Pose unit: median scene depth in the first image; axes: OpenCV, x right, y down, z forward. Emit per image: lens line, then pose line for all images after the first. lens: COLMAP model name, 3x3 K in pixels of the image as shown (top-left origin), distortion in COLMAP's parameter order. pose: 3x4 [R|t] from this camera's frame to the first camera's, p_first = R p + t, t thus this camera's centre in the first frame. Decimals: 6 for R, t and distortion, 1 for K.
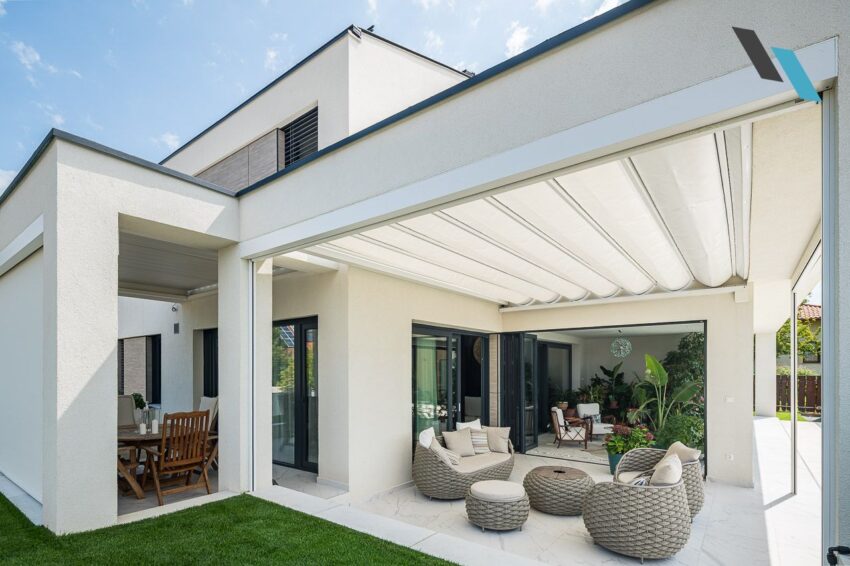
lens RADIAL K [[418.5, 0, 426.5], [0, 418.5, 369.5], [0, 0, 1]] dist [0.000500, -0.000318]
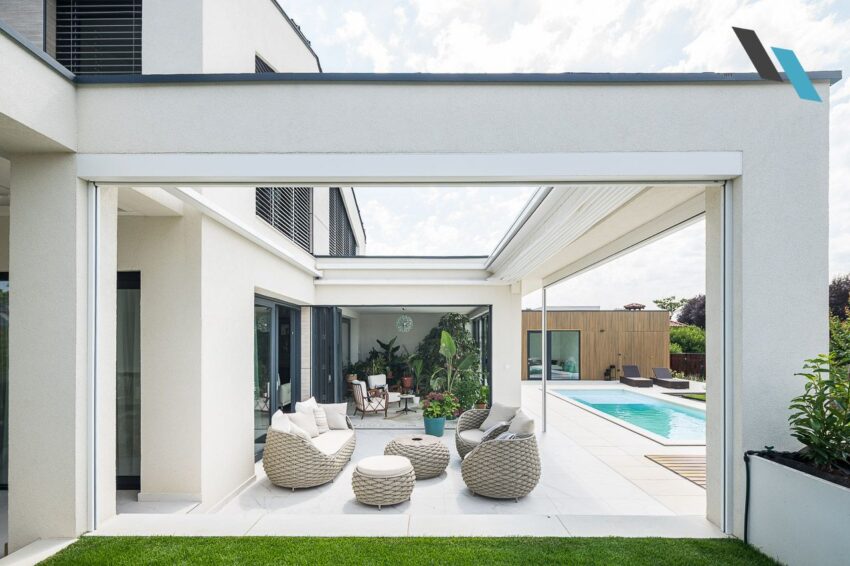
lens RADIAL K [[419.6, 0, 424.6], [0, 419.6, 340.2], [0, 0, 1]] dist [0.001393, -0.000031]
pose [[0.801820, 0.001900, 0.597562, -0.194950], [0.000736, 0.999991, -0.004166, -0.004134], [-0.597565, 0.003781, 0.801812, 0.073518]]
